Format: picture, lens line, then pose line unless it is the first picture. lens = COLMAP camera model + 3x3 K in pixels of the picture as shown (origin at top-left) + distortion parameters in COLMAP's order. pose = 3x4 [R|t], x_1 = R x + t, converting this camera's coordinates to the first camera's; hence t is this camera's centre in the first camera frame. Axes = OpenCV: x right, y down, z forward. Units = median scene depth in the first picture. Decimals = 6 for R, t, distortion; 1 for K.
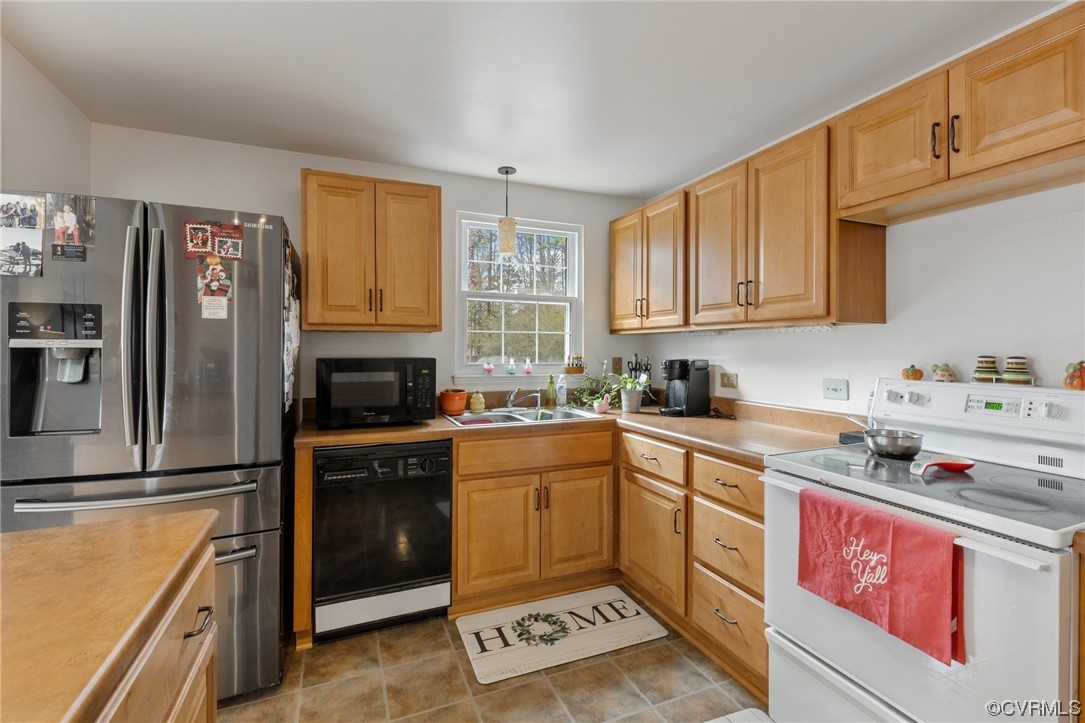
lens RADIAL K [[486.0, 0, 521.2], [0, 486.0, 346.3], [0, 0, 1]] dist [0.001579, 0.000284]
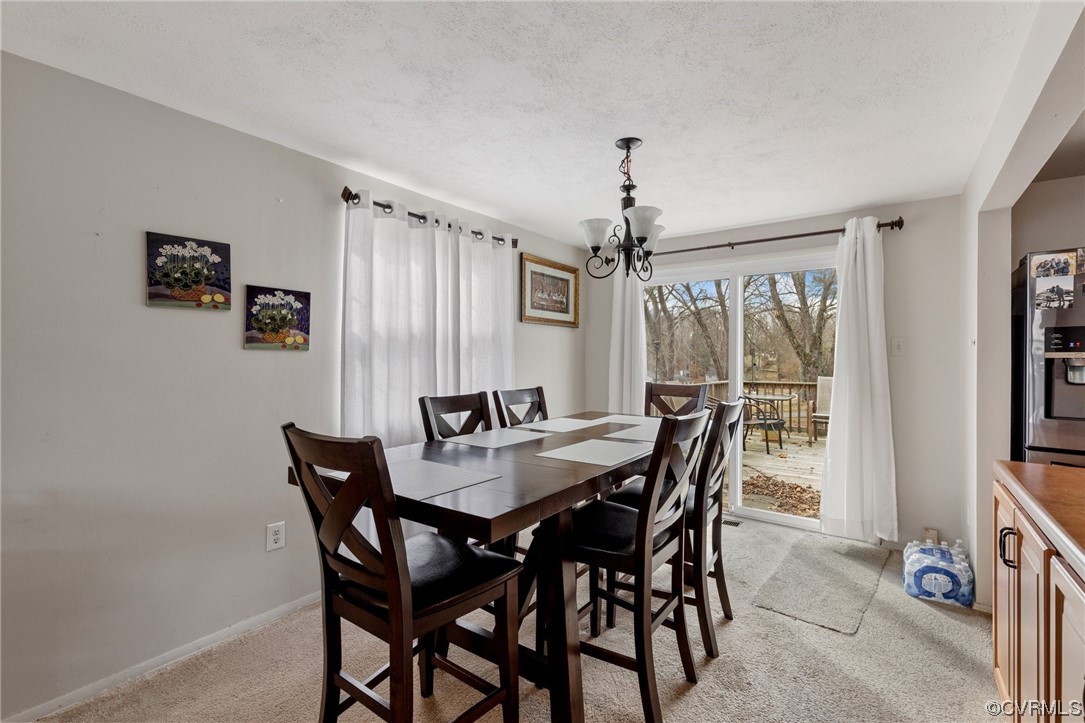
lens RADIAL K [[486.0, 0, 539.1], [0, 486.0, 360.6], [0, 0, 1]] dist [0.001579, 0.000284]
pose [[0.536309, 0.002583, -0.844018, -0.438930], [0.000898, 0.999993, 0.003632, 0.002155], [0.844021, -0.002706, 0.536303, -0.761721]]
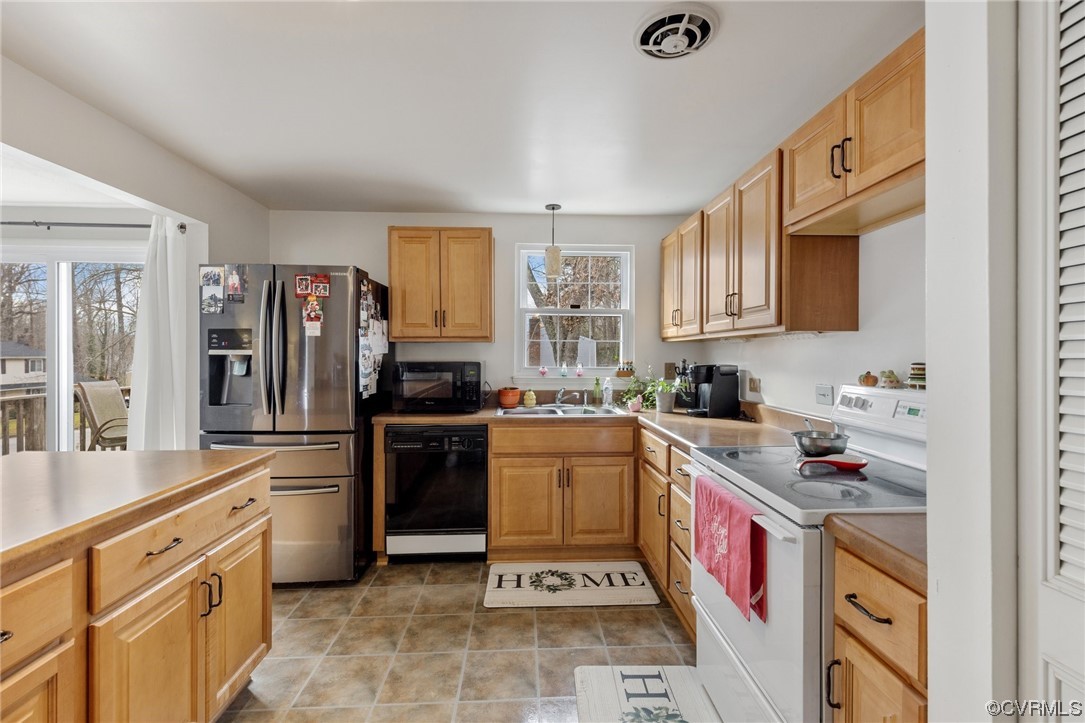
lens RADIAL K [[486.0, 0, 573.6], [0, 486.0, 354.0], [0, 0, 1]] dist [0.001579, 0.000284]
pose [[0.947788, -0.000038, -0.318900, 0.520200], [0.001872, 0.999983, 0.005443, -0.004891], [0.318895, -0.005755, 0.947773, -0.164306]]
